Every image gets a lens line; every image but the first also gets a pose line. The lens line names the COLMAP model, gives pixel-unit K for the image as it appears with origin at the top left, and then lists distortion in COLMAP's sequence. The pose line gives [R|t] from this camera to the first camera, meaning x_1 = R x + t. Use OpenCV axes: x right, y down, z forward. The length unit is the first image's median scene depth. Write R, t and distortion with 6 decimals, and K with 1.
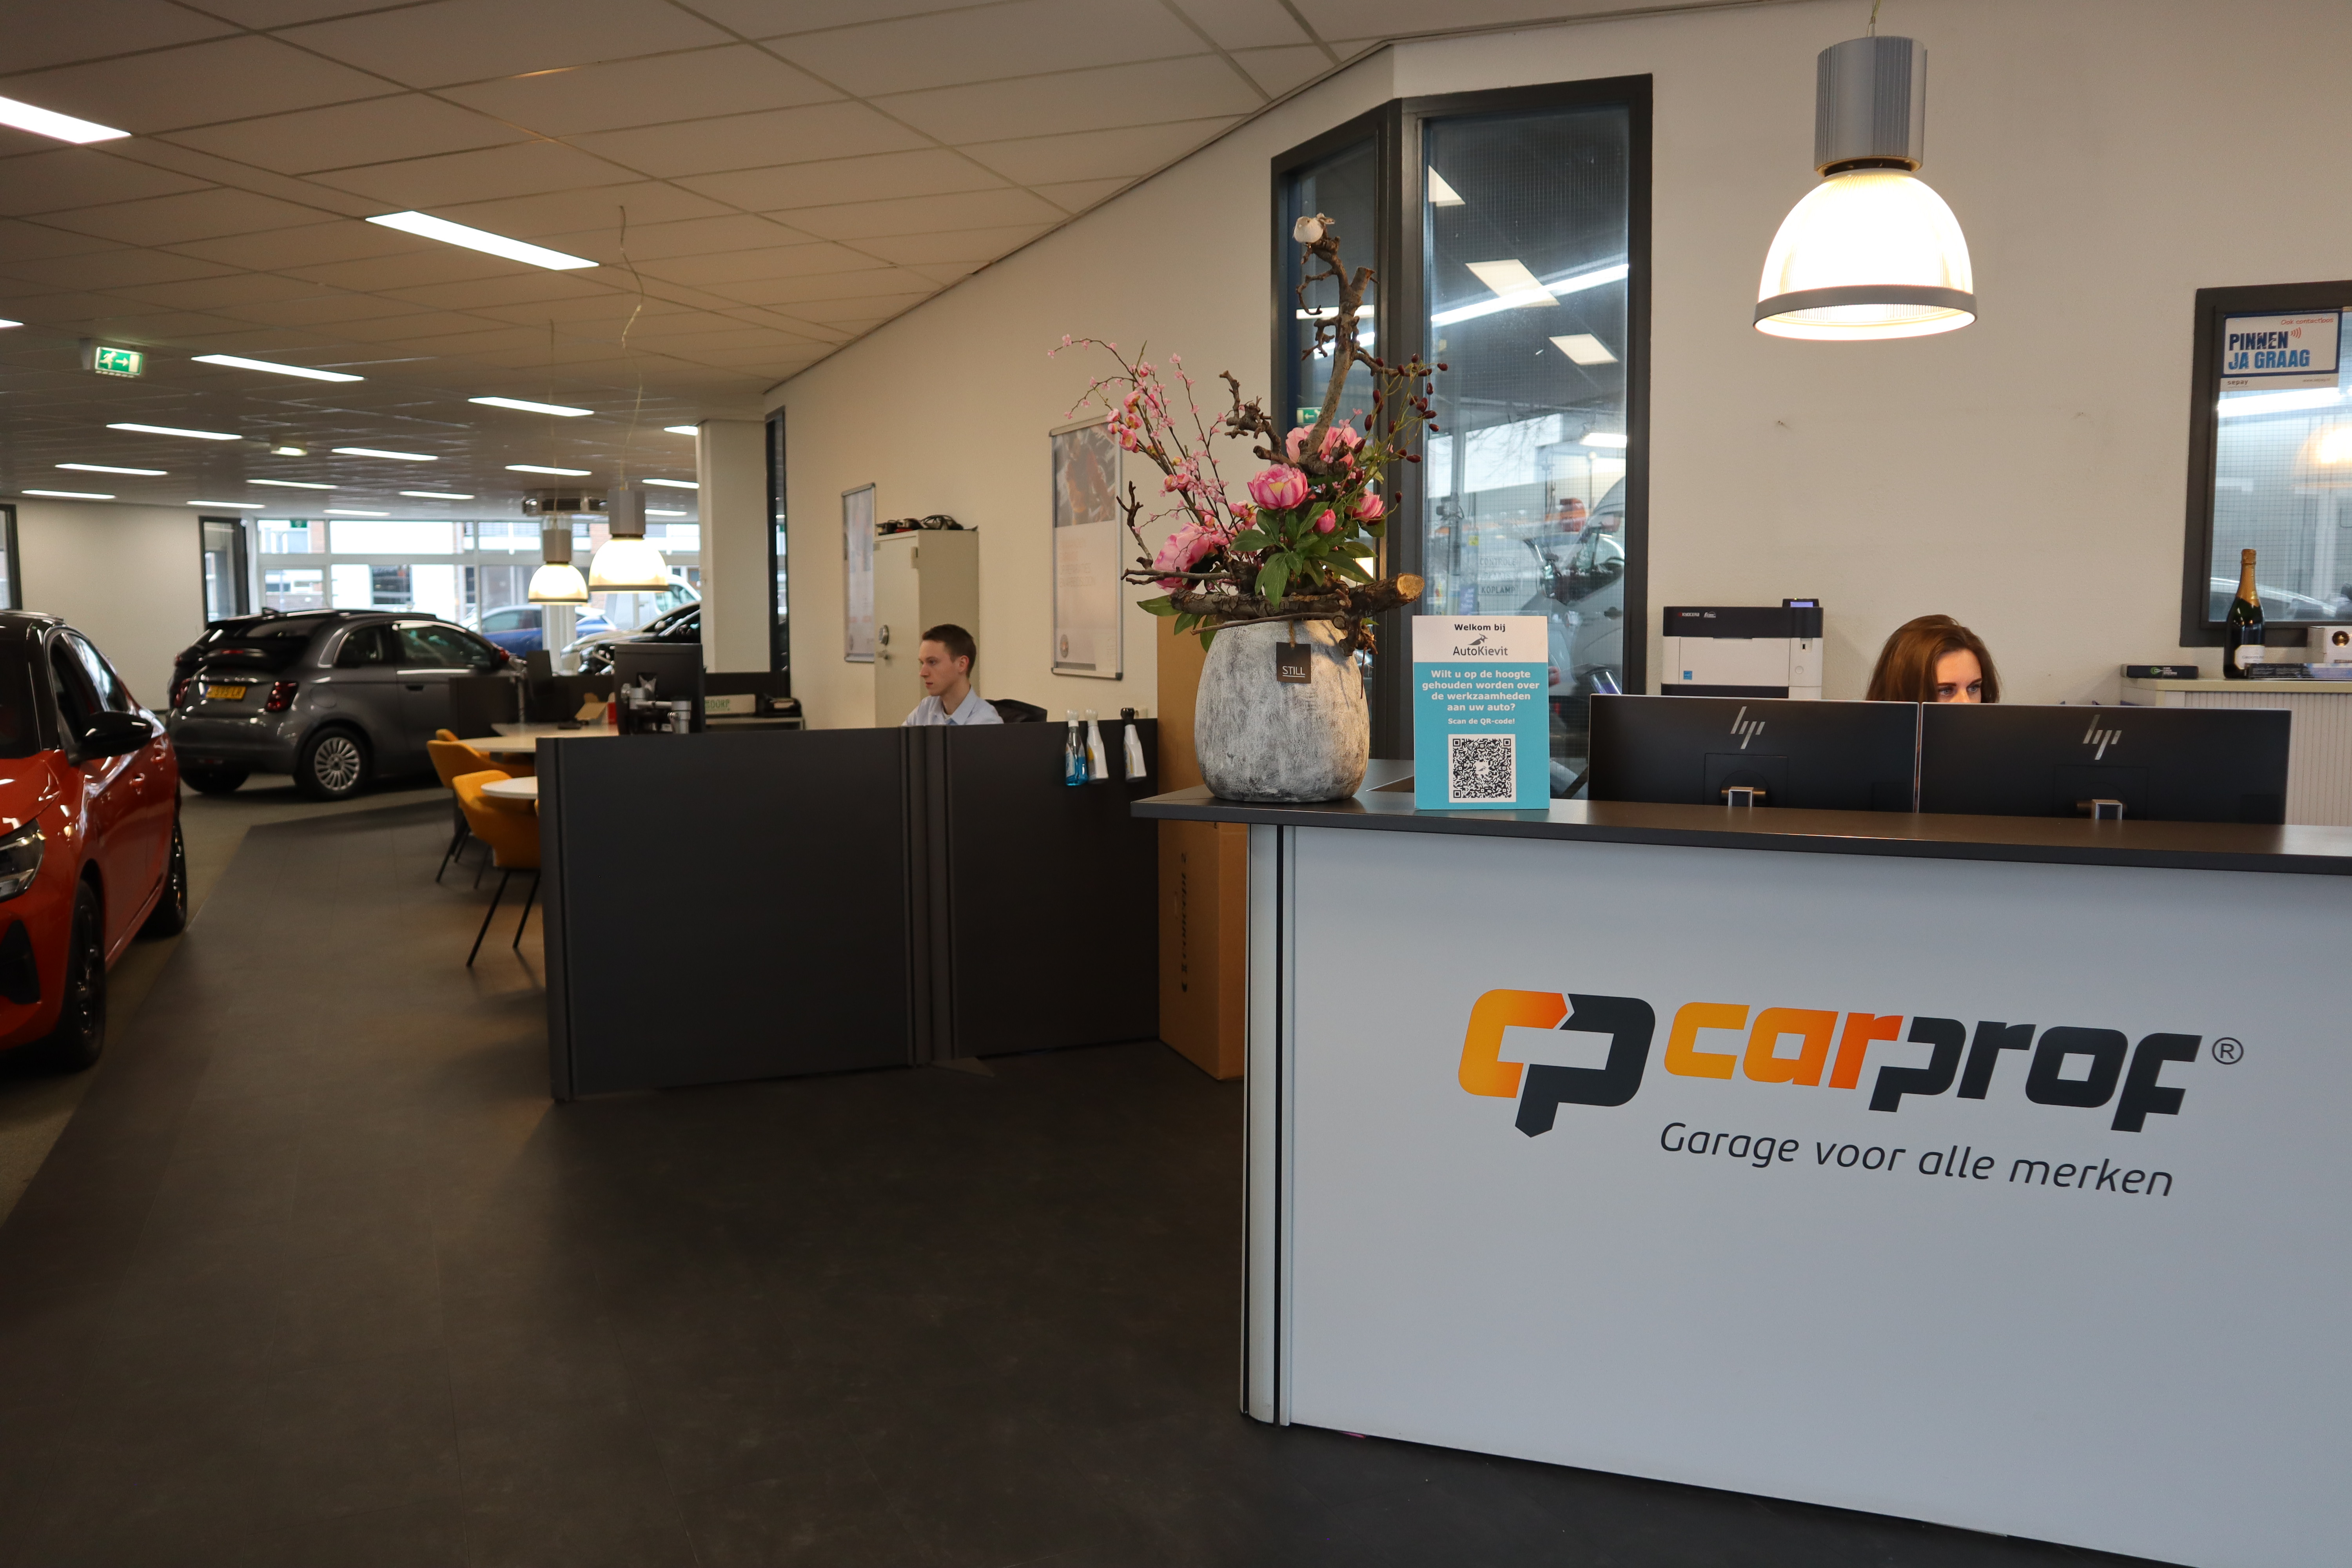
lens RADIAL K [[1725.5, 0, 1176.0], [0, 1725.5, 784.0], [0, 0, 1]] dist [-0.113191, 0.090075]
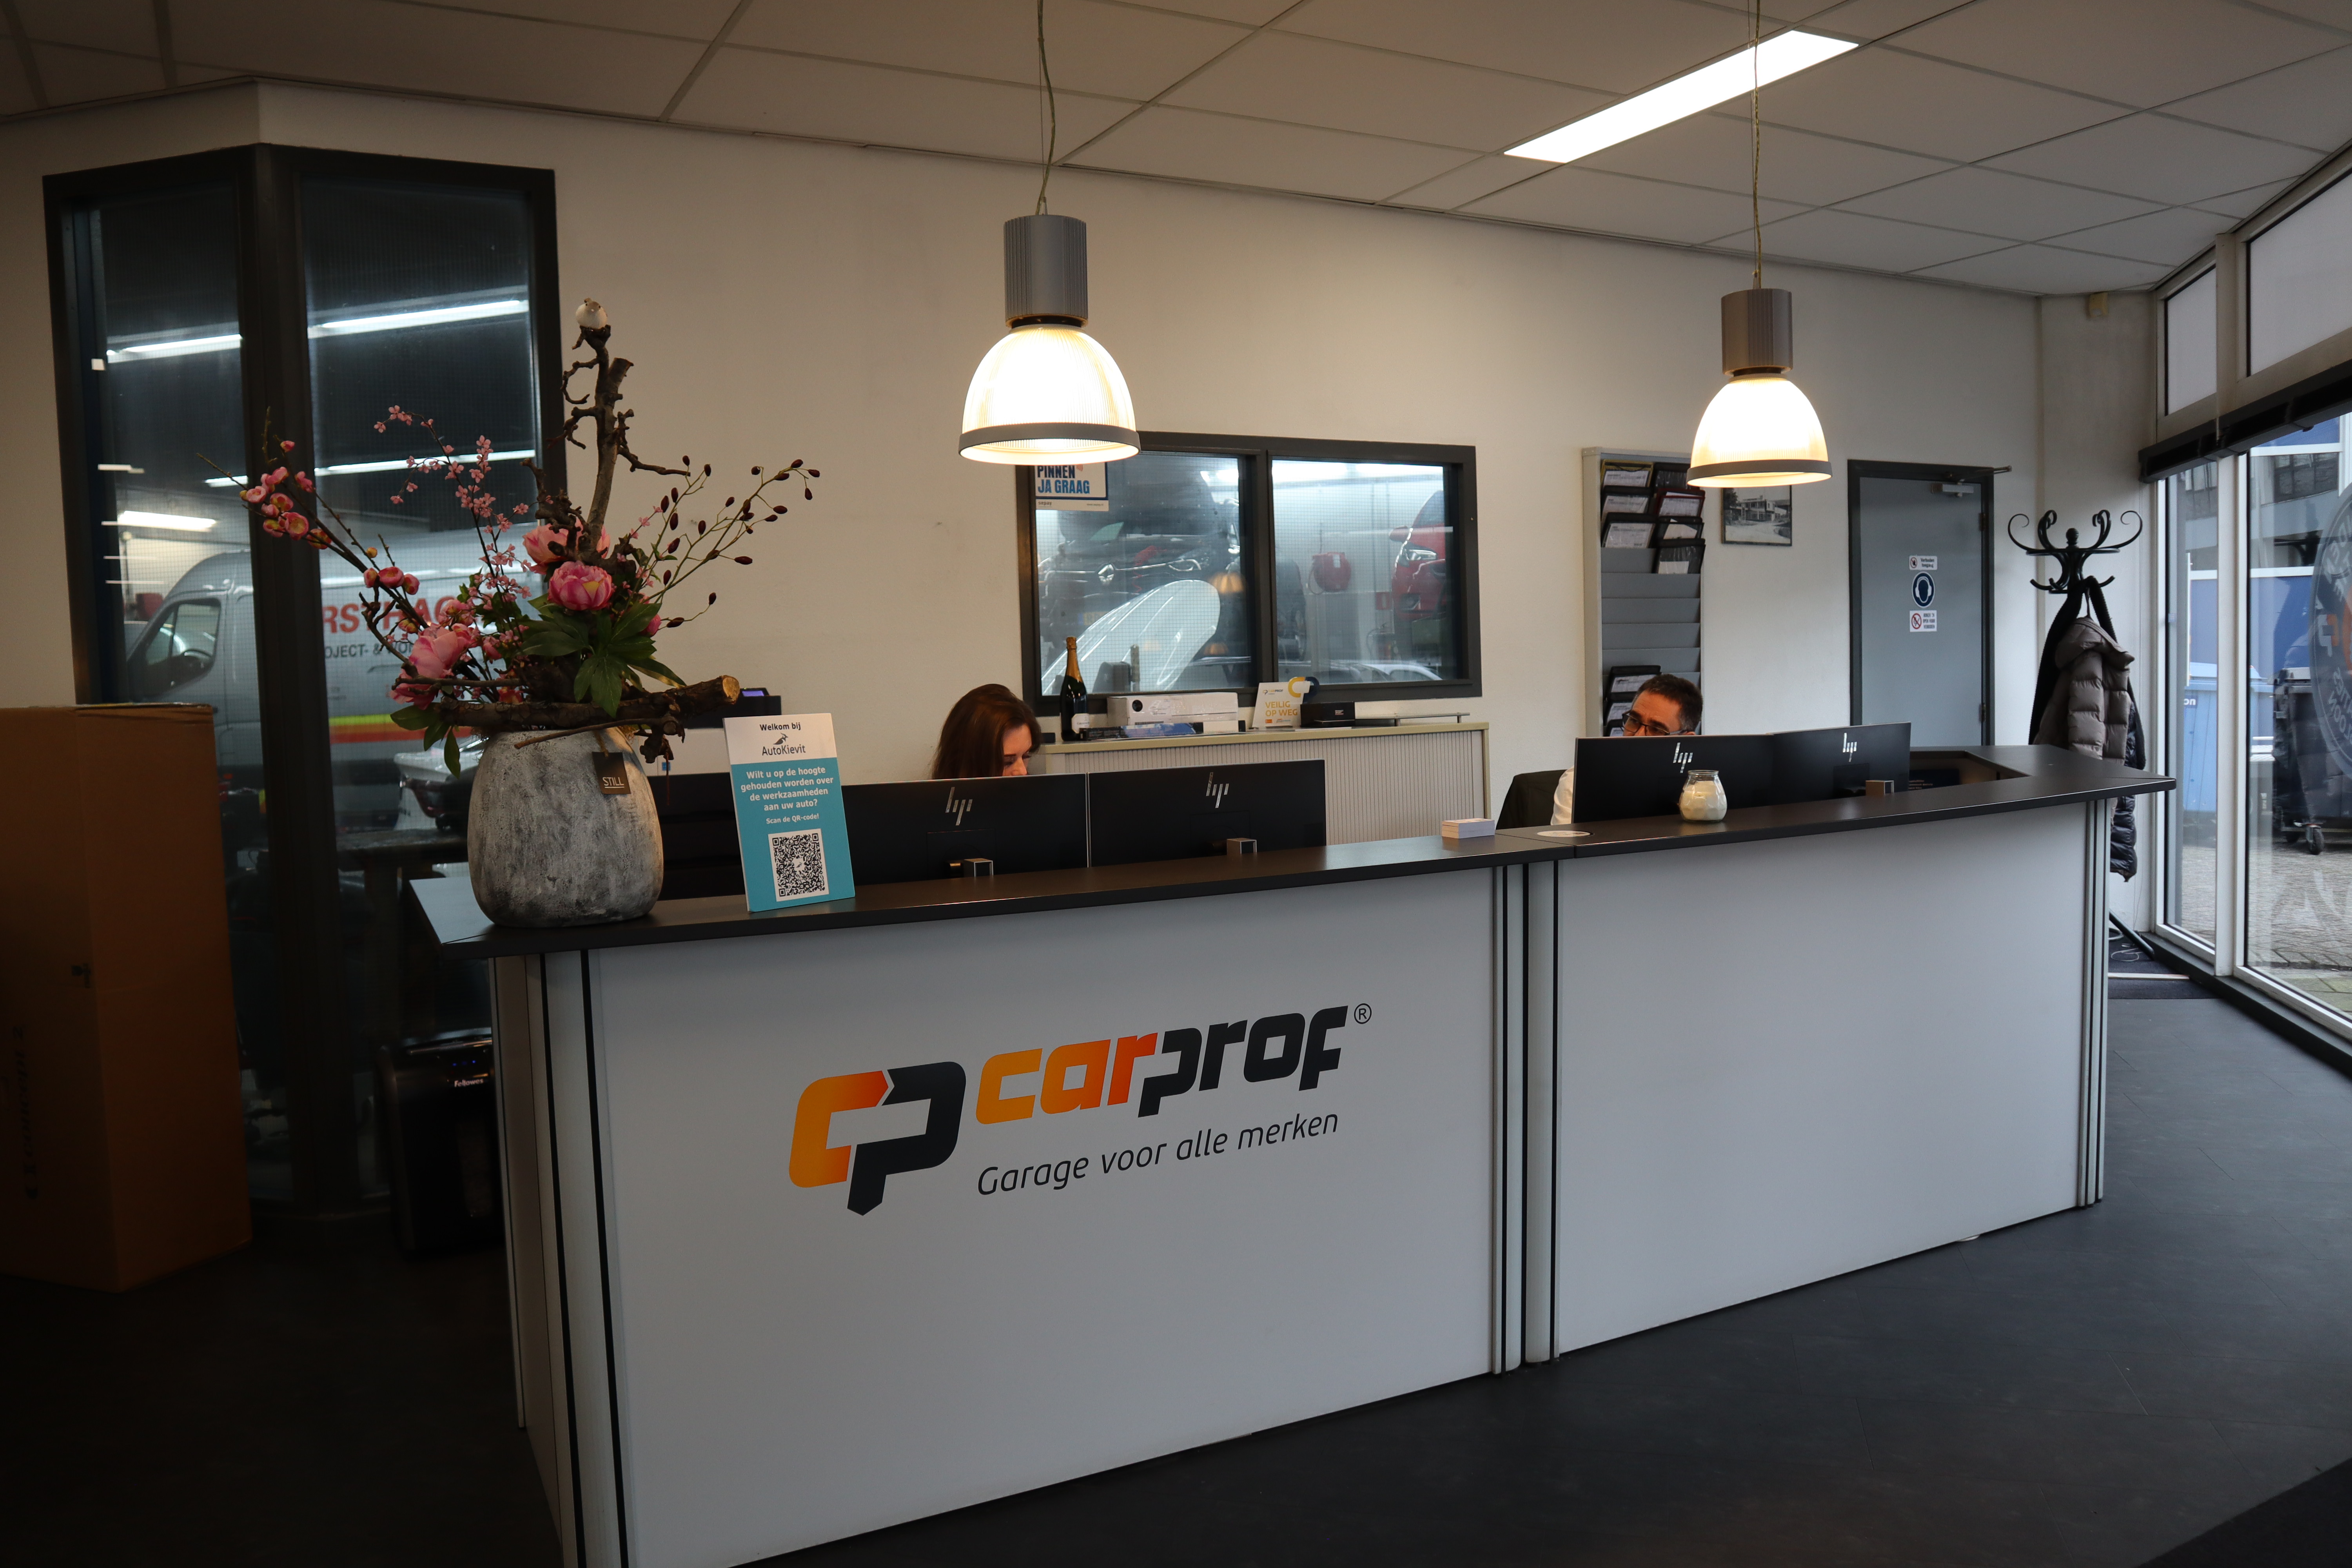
lens RADIAL K [[1725.5, 0, 1176.0], [0, 1725.5, 784.0], [0, 0, 1]] dist [-0.113191, 0.090075]
pose [[0.657473, -0.064904, 0.750678, -0.433619], [0.102019, 0.994777, -0.003343, -0.030385], [-0.746540, 0.078781, 0.660660, 0.159957]]
